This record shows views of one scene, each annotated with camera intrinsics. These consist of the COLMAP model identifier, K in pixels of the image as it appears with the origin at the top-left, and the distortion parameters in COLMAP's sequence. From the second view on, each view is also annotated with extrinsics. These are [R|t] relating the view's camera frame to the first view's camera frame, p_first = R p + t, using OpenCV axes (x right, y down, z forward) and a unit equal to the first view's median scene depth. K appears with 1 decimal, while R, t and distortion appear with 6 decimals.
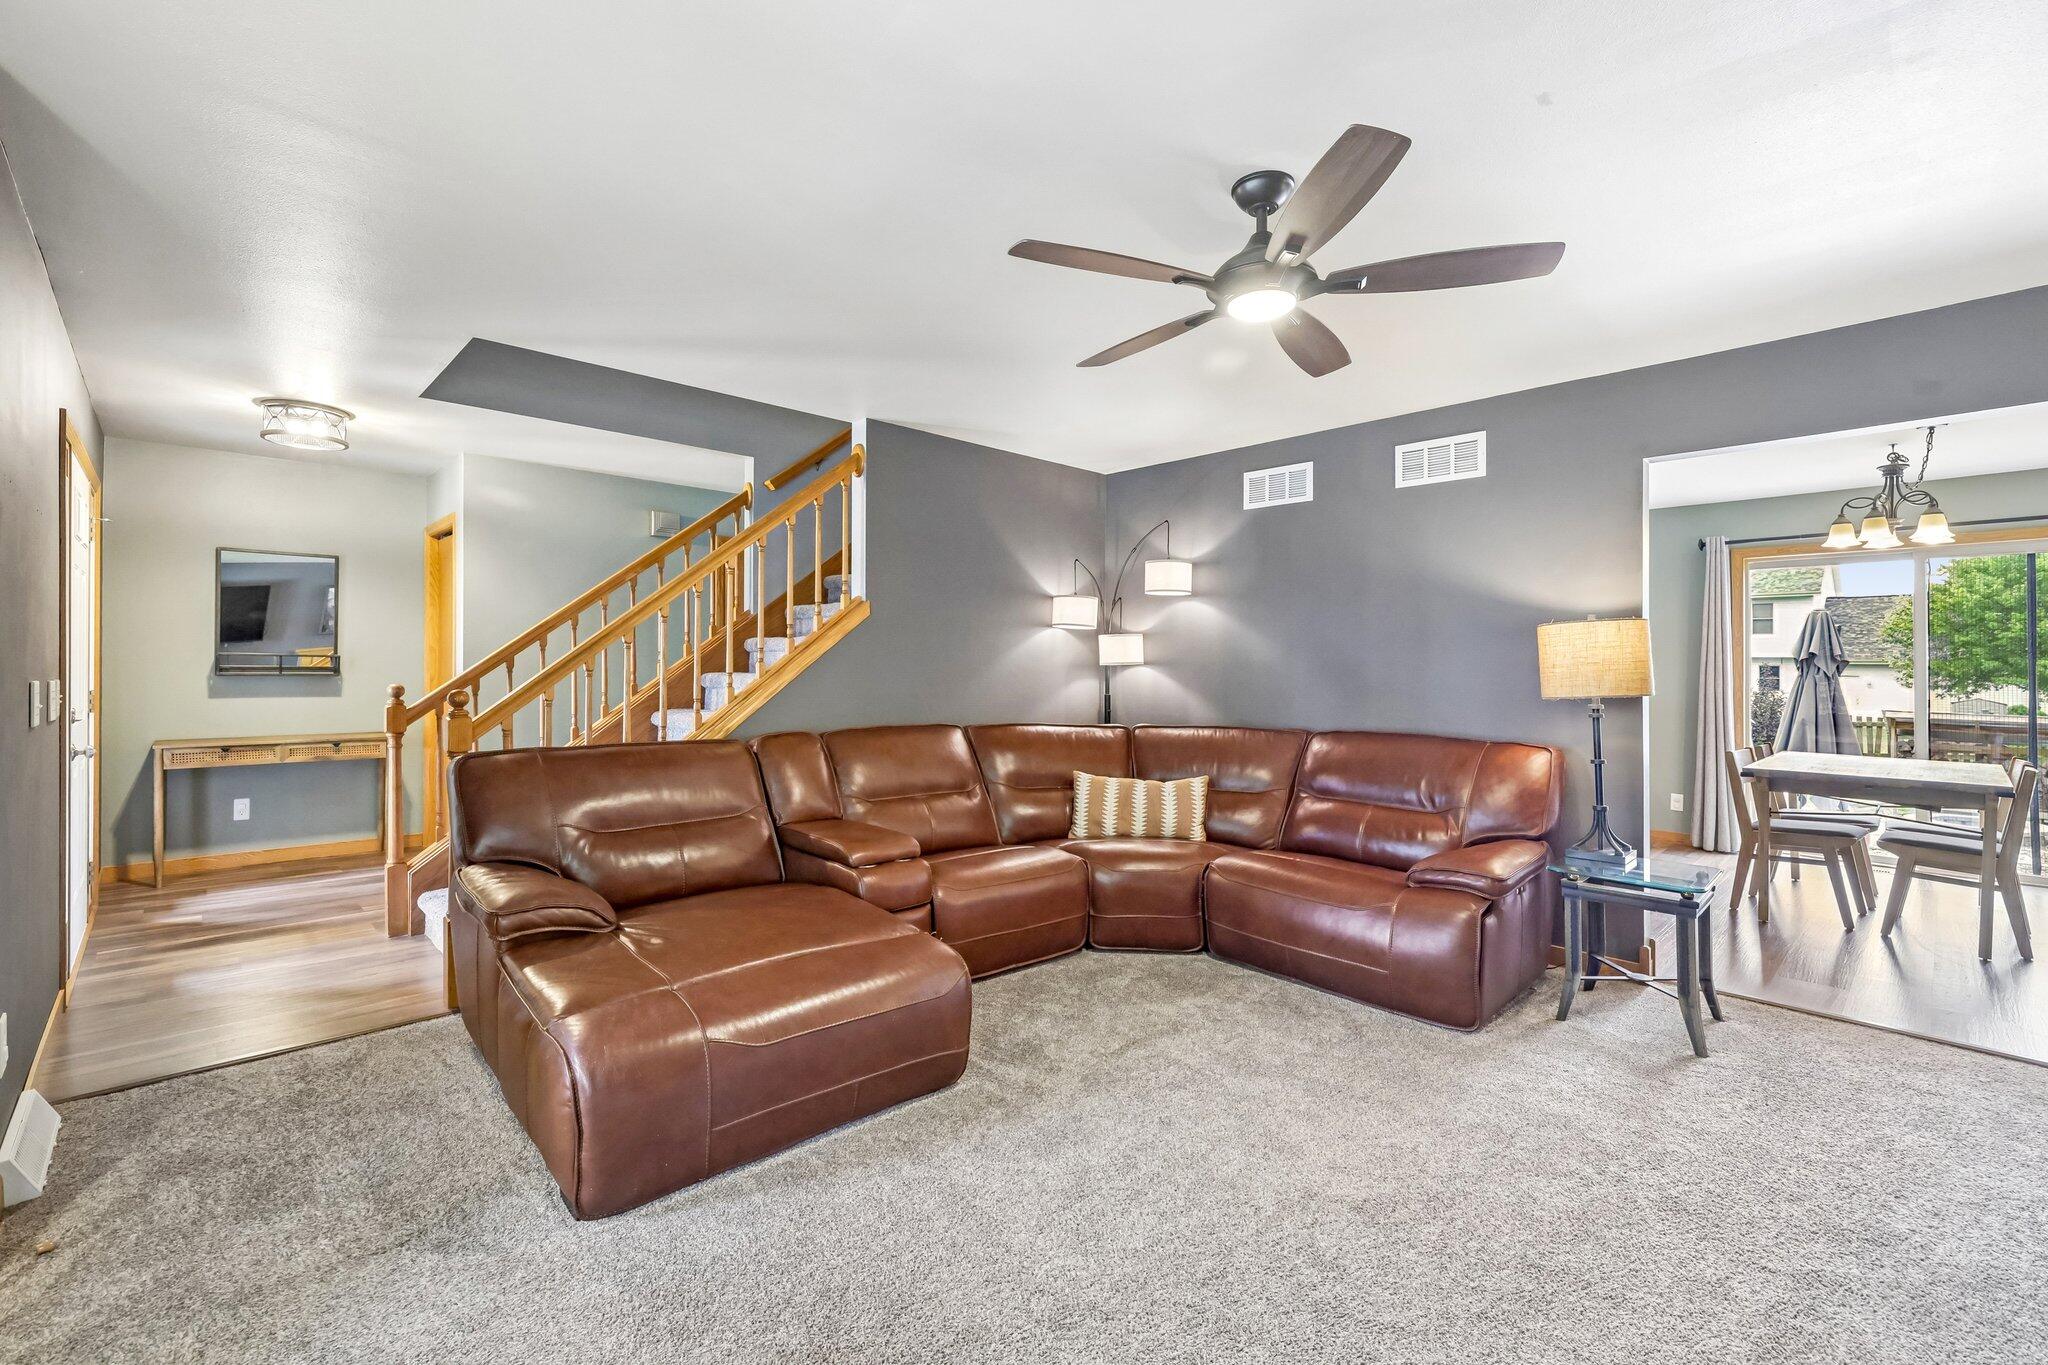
lens RADIAL K [[868.8, 0, 1019.2], [0, 868.8, 645.6], [0, 0, 1]] dist [0.024622, -0.018542]
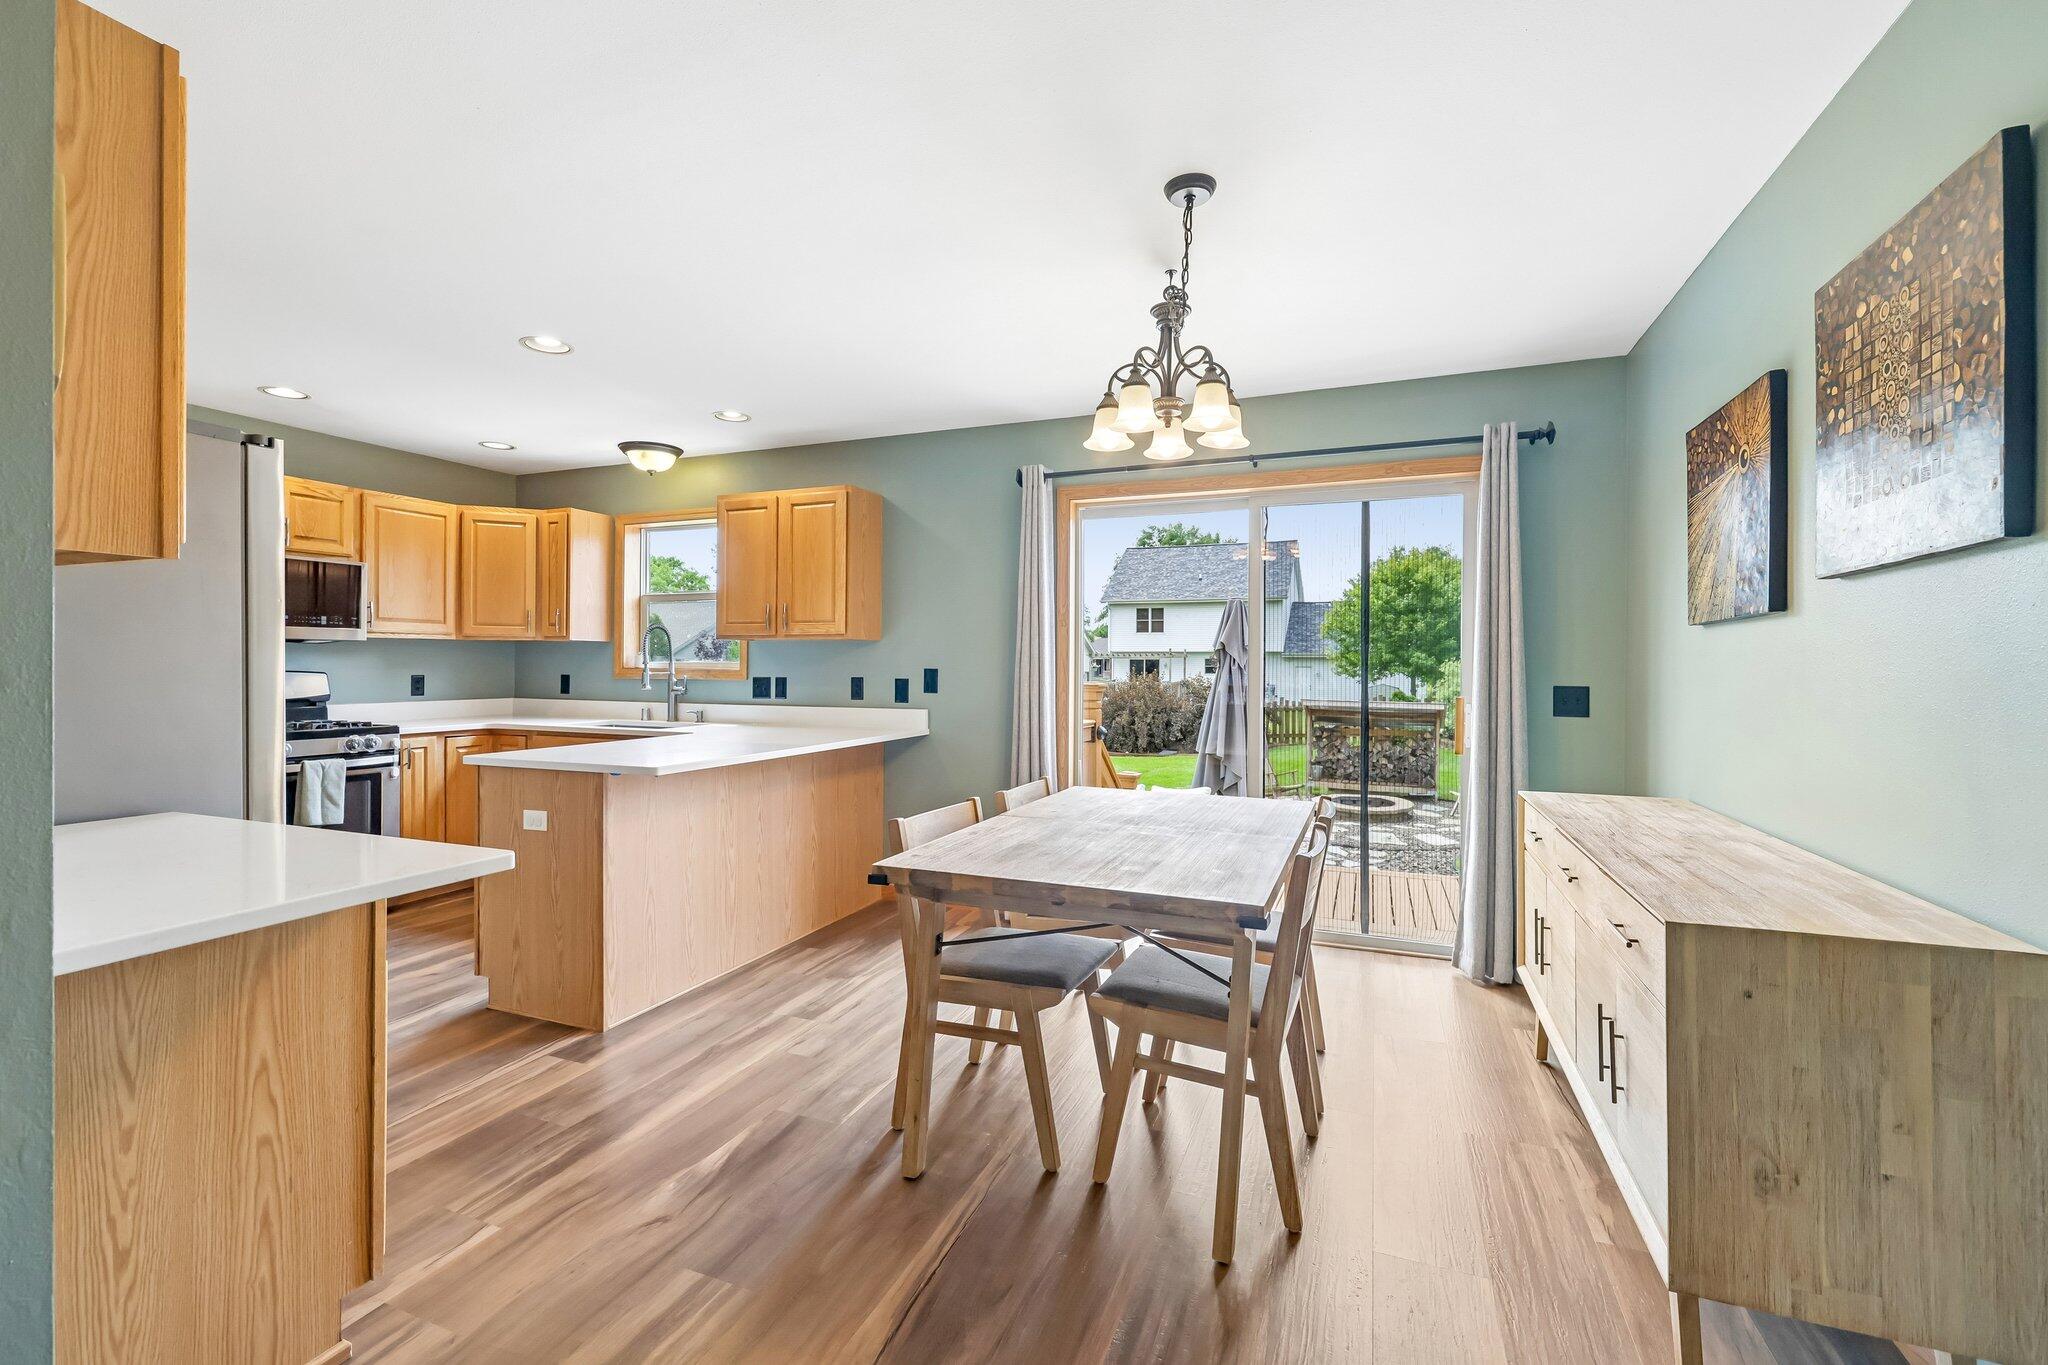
lens RADIAL K [[869.7, 0, 1015.3], [0, 869.7, 670.6], [0, 0, 1]] dist [0.004548, -0.000013]
pose [[0.909833, -0.010600, 0.414839, 0.110487], [-0.002919, 0.999486, 0.031941, 0.003353], [-0.414964, -0.030272, 0.909334, 0.084181]]
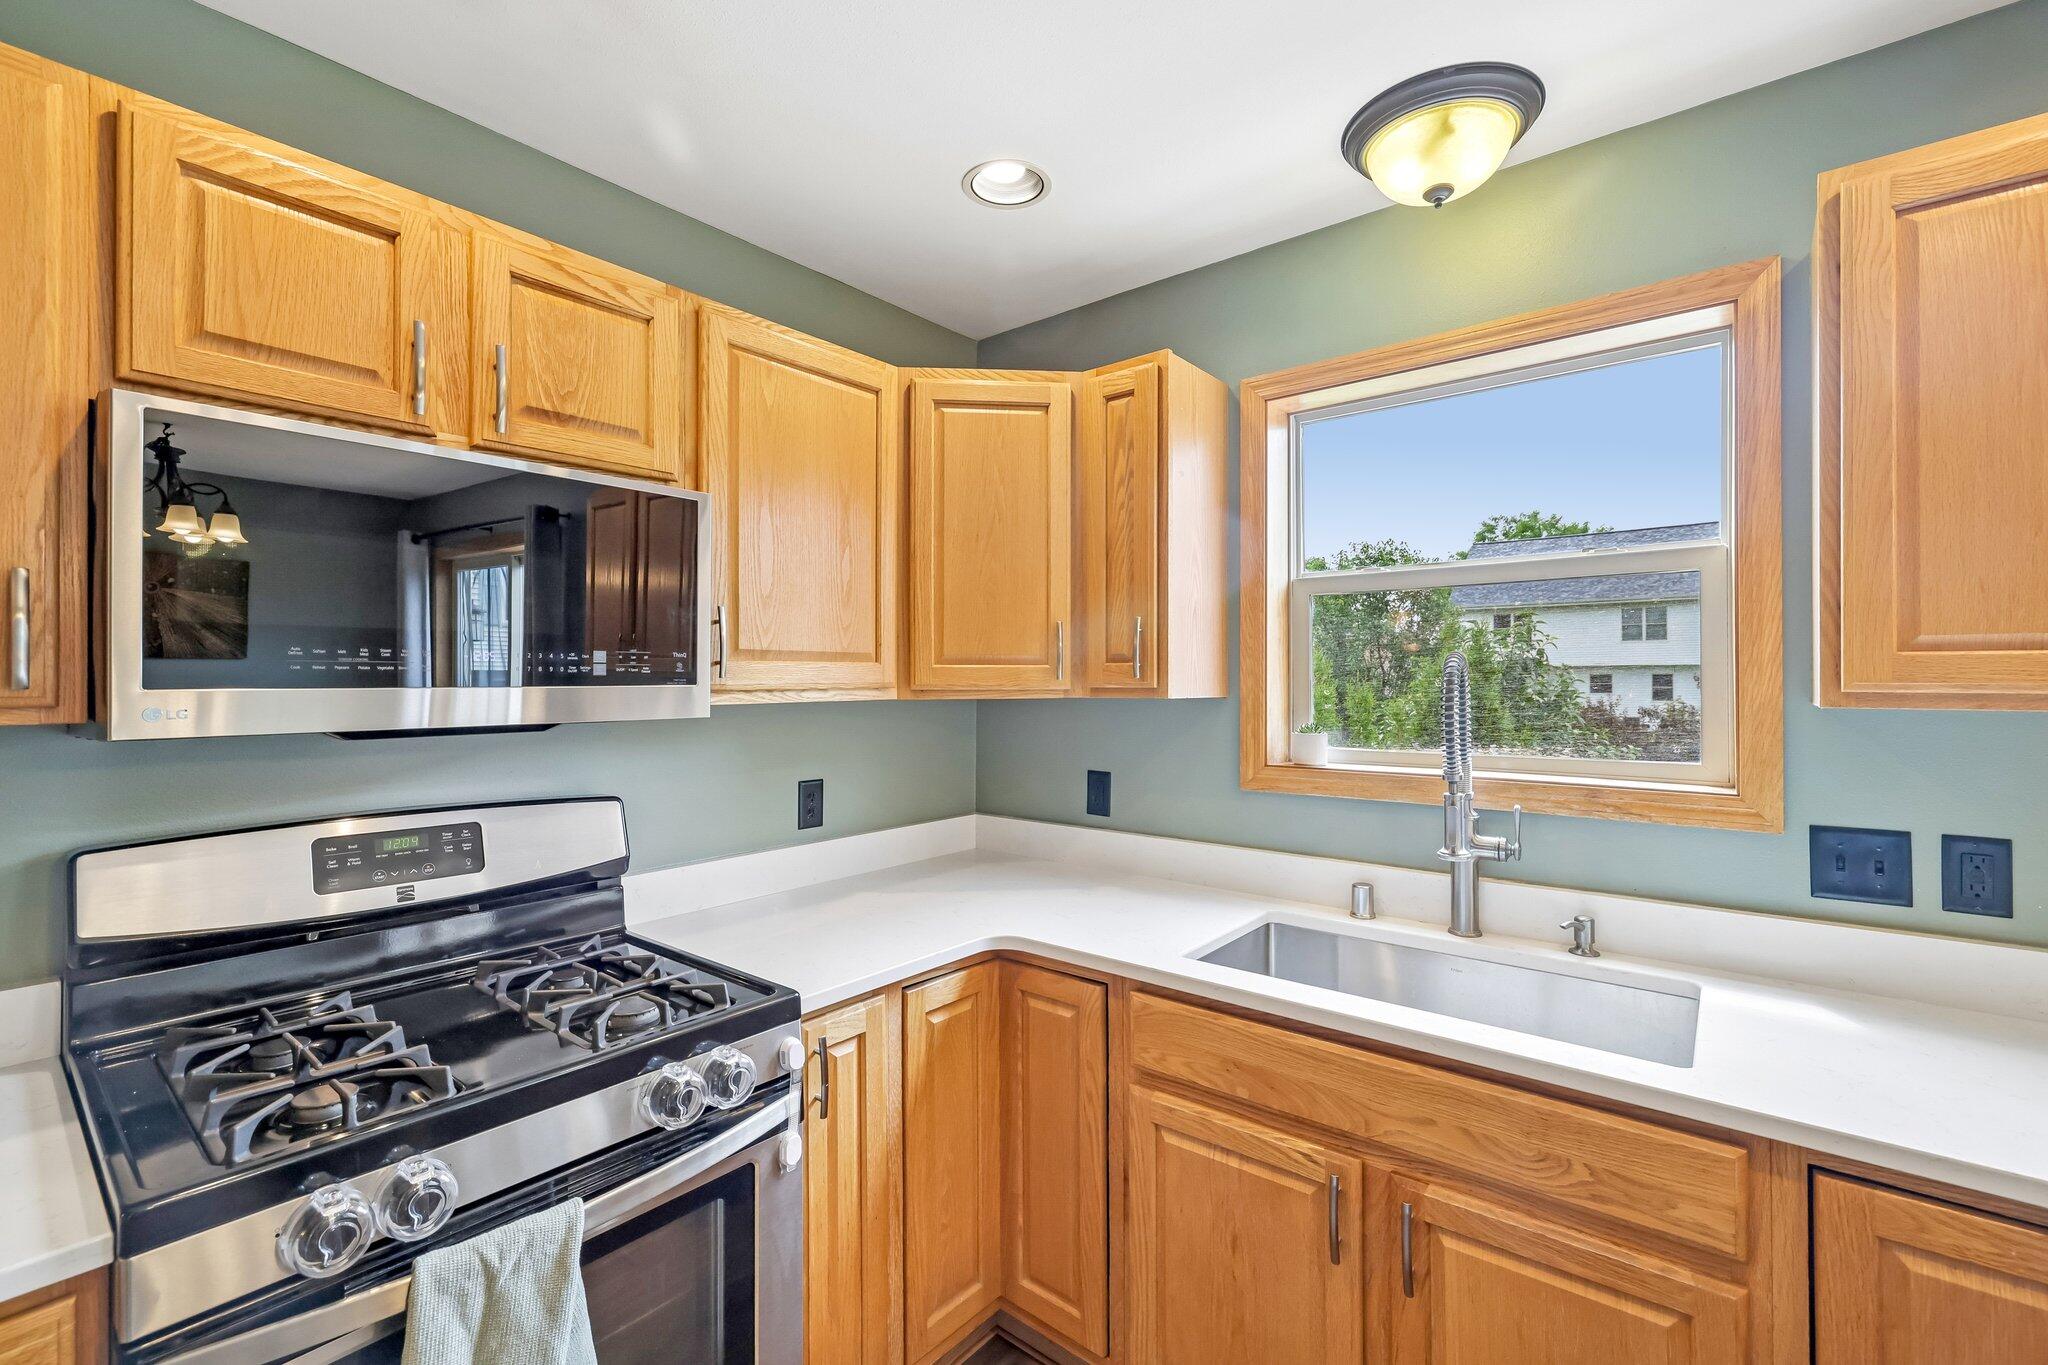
lens RADIAL K [[891.7, 0, 1024.0], [0, 891.7, 682.5], [0, 0, 1]] dist [0.002313, -0.000133]
pose [[0.991655, -0.014954, 0.128053, 0.080669], [0.011802, 0.999609, 0.025335, -0.000207], [-0.128381, -0.023612, 0.991444, 0.222611]]
